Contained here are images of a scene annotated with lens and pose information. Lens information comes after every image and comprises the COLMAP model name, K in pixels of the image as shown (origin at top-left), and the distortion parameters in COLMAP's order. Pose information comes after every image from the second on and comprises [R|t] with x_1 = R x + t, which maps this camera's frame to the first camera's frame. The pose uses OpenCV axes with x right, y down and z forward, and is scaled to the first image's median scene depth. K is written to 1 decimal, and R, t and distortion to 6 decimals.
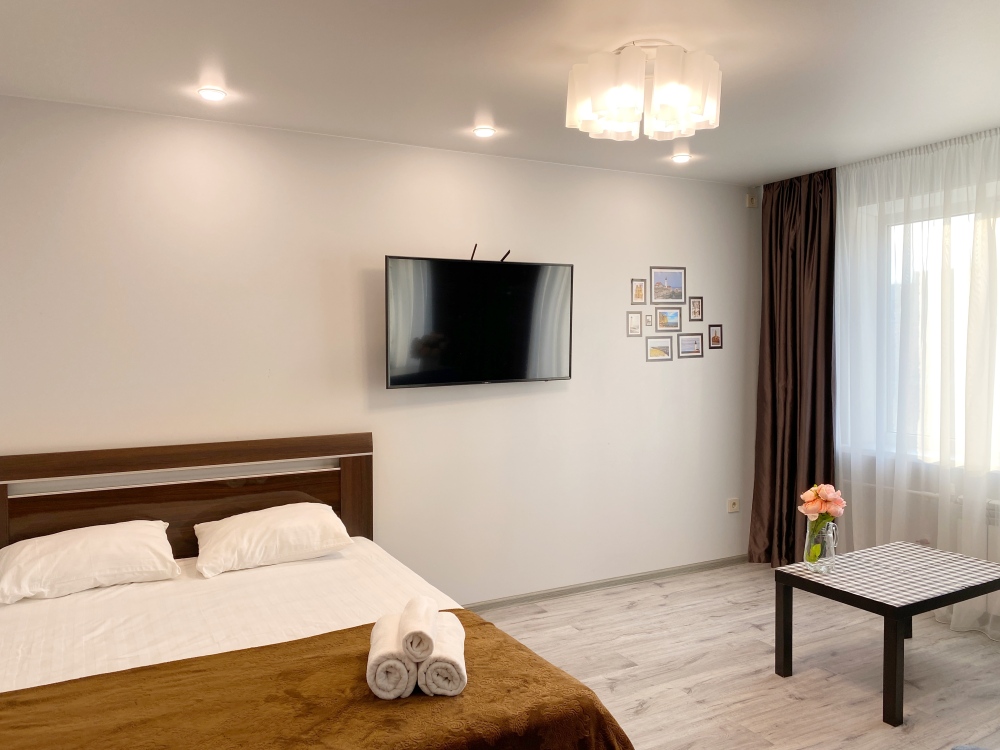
lens RADIAL K [[788.3, 0, 499.1], [0, 788.3, 356.7], [0, 0, 1]] dist [0.027051, -0.010553]
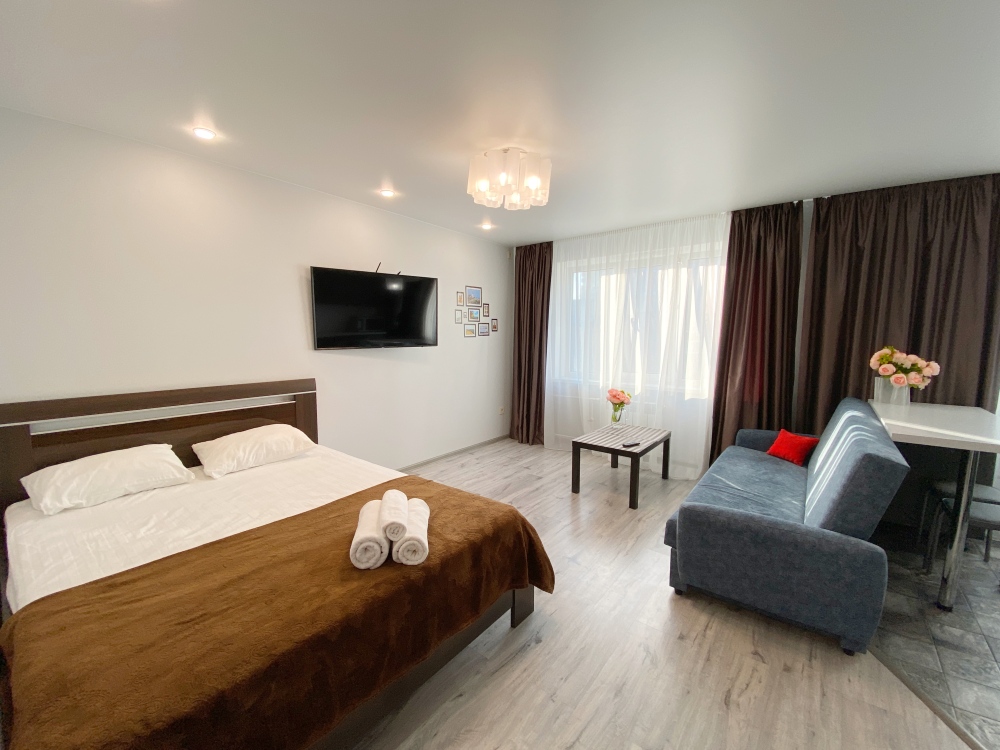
lens RADIAL K [[409.8, 0, 496.9], [0, 409.8, 376.2], [0, 0, 1]] dist [0.022584, -0.022573]
pose [[0.912534, -0.028978, 0.407974, -0.181091], [-0.003973, 0.996812, 0.079688, 0.026634], [-0.408982, -0.074339, 0.909509, 0.104600]]
